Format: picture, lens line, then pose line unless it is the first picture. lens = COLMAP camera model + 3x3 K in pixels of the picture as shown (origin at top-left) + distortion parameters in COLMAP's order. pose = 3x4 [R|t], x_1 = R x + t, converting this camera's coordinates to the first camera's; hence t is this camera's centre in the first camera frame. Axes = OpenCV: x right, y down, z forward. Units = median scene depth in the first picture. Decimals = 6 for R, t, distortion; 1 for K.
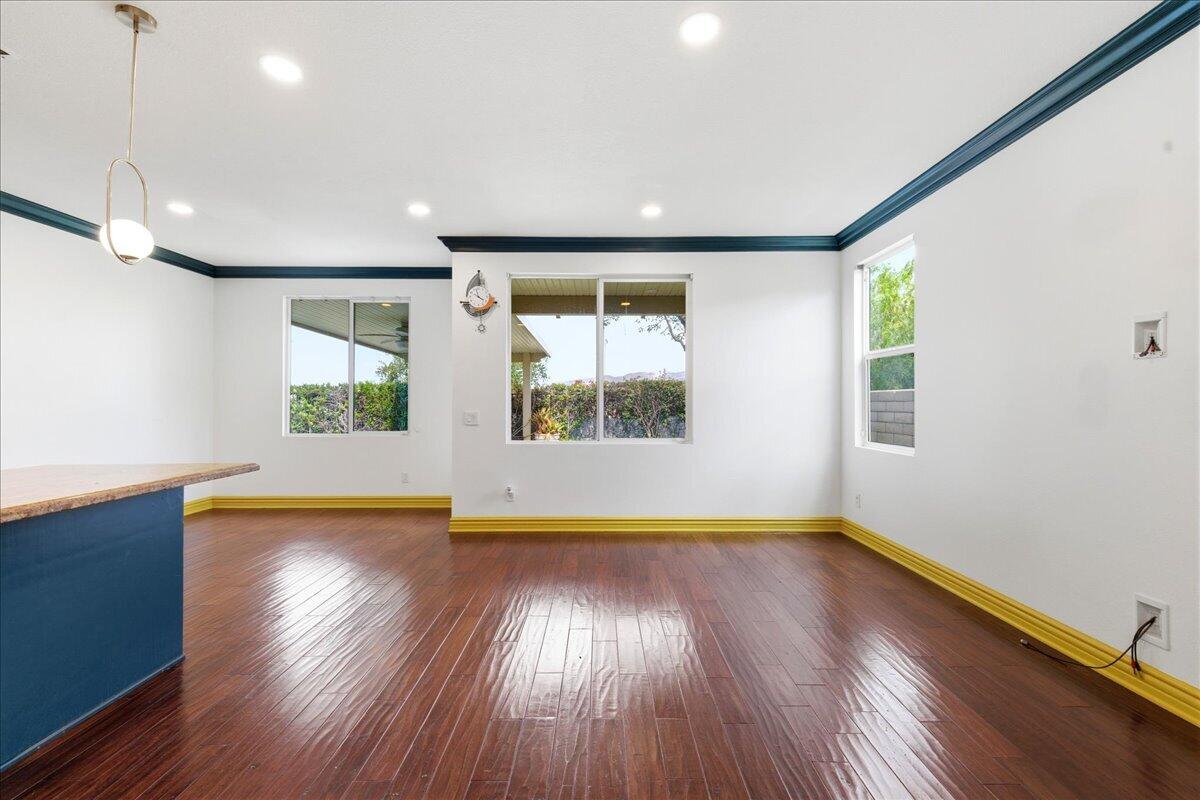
lens RADIAL K [[508.2, 0, 600.0], [0, 508.2, 400.0], [0, 0, 1]] dist [-0.001177, -0.000613]
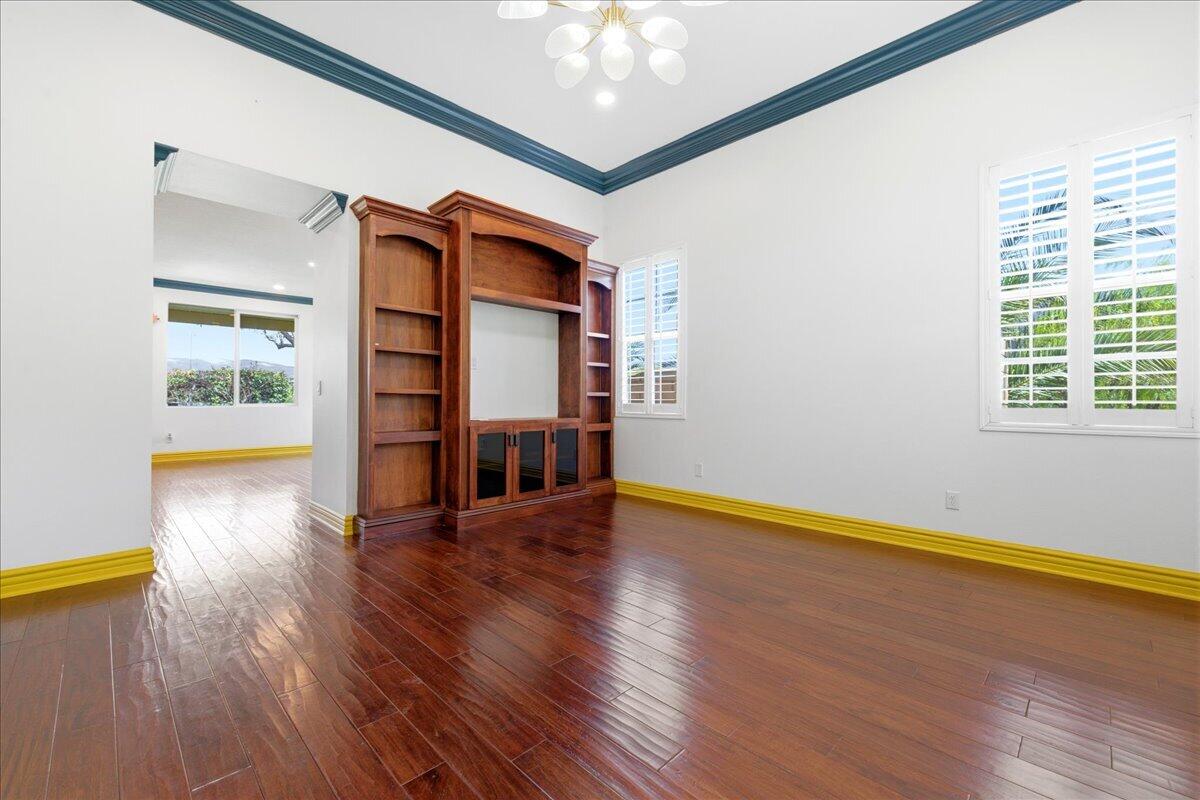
lens RADIAL K [[497.8, 0, 600.7], [0, 497.8, 396.5], [0, 0, 1]] dist [0.003671, 0.000064]
pose [[0.709240, 0.004360, 0.704954, -0.299280], [-0.005144, 0.999986, -0.001010, 0.045572], [-0.704949, -0.002910, 0.709253, -0.990904]]
